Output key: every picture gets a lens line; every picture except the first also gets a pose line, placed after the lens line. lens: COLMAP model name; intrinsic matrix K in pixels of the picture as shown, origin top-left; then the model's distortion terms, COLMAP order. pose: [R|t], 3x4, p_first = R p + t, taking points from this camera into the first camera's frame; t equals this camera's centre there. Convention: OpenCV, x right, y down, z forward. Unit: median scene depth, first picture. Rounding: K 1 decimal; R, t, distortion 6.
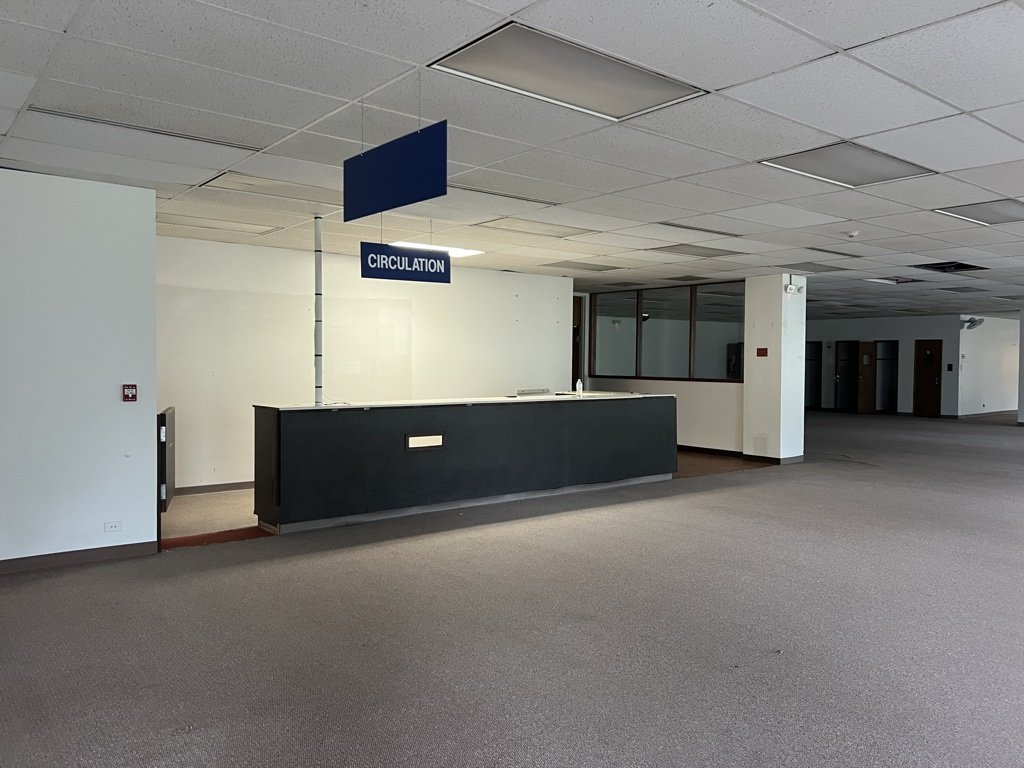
lens RADIAL K [[770.2, 0, 505.3], [0, 770.2, 386.1], [0, 0, 1]] dist [0.046565, -0.046860]
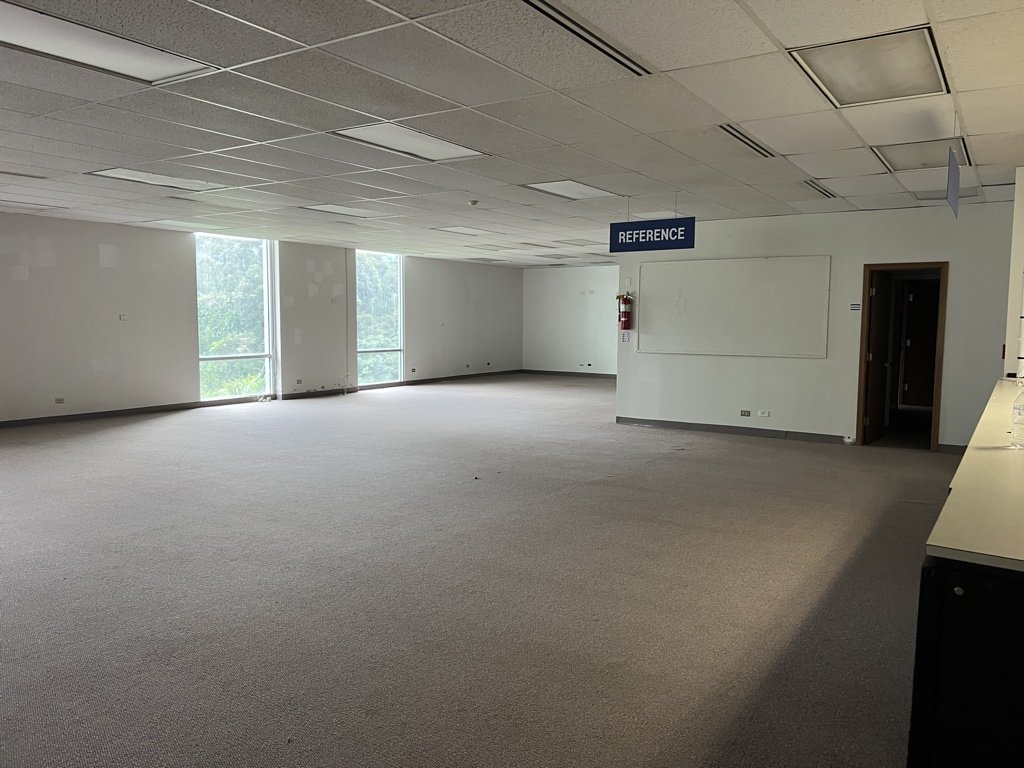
lens RADIAL K [[770.2, 0, 510.1], [0, 770.2, 382.2], [0, 0, 1]] dist [0.046565, -0.046860]
pose [[0.310469, 0.071744, -0.947872, 0.950865], [-0.035774, 0.997323, 0.063770, -0.010713], [0.949910, 0.014111, 0.312204, 0.486470]]
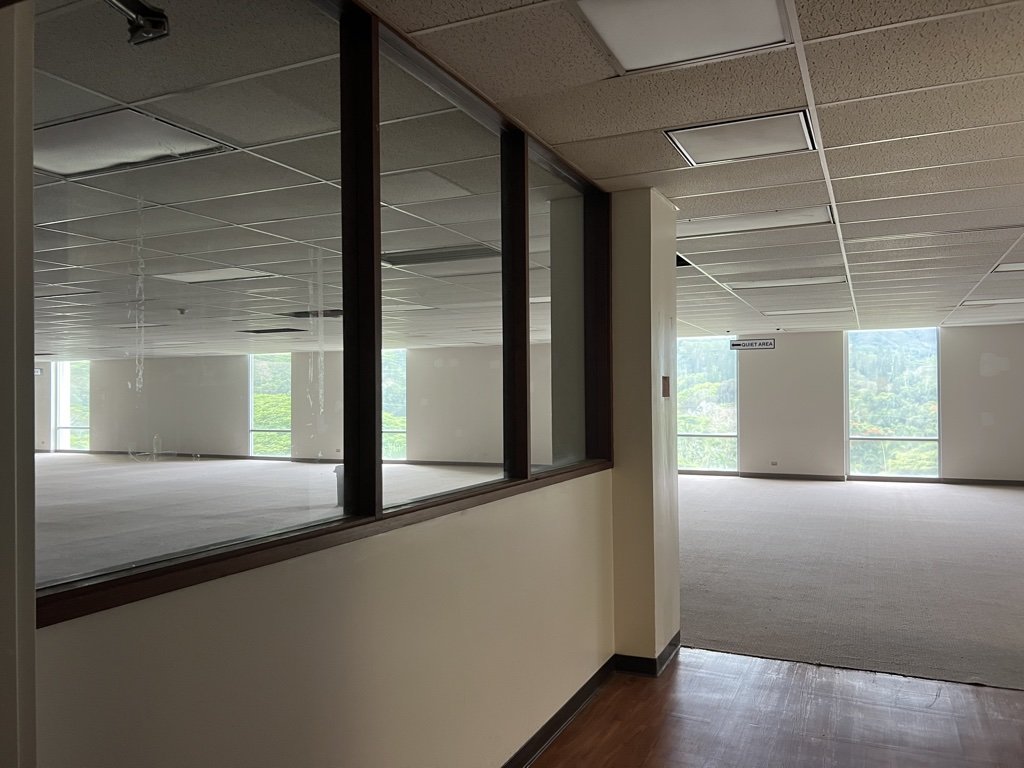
lens RADIAL K [[770.2, 0, 505.3], [0, 770.2, 388.2], [0, 0, 1]] dist [0.046565, -0.046860]
pose [[-0.900070, -0.001648, -0.435743, 0.444875], [-0.014335, 0.999564, 0.025830, -0.118469], [0.435510, 0.029495, -0.899700, 2.272405]]
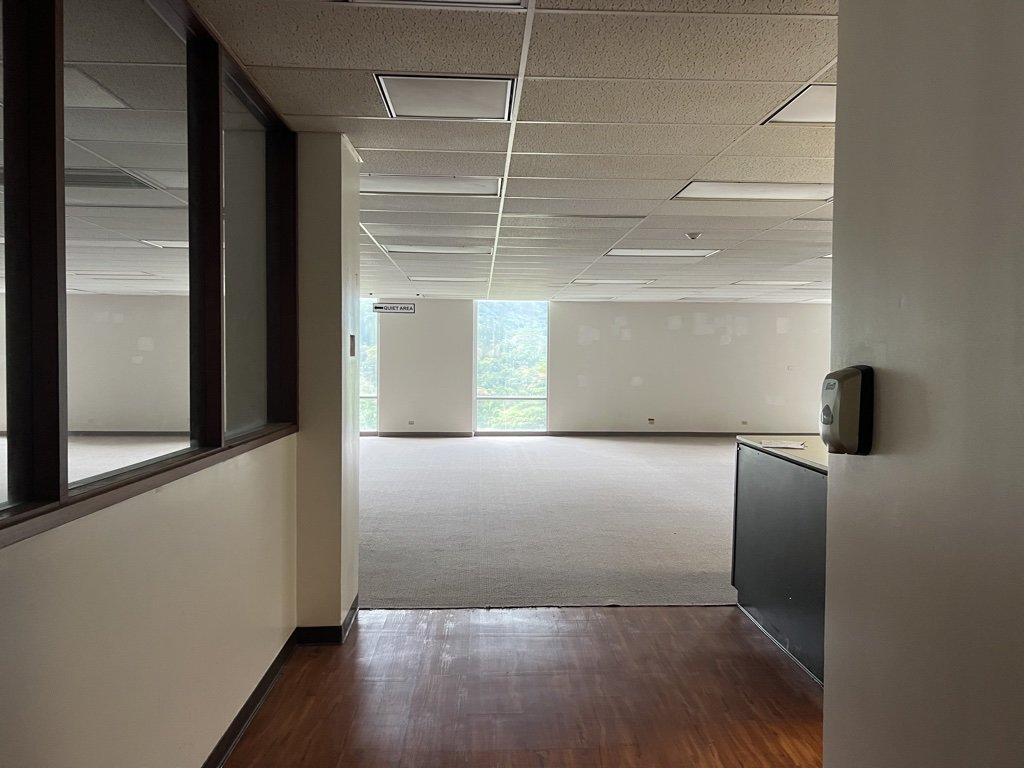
lens RADIAL K [[770.2, 0, 513.2], [0, 770.2, 390.3], [0, 0, 1]] dist [0.046565, -0.046860]
pose [[-0.587981, 0.023601, -0.808531, 0.474370], [-0.046579, 0.996928, 0.062973, -0.114416], [0.807533, 0.074687, -0.585075, 2.213940]]
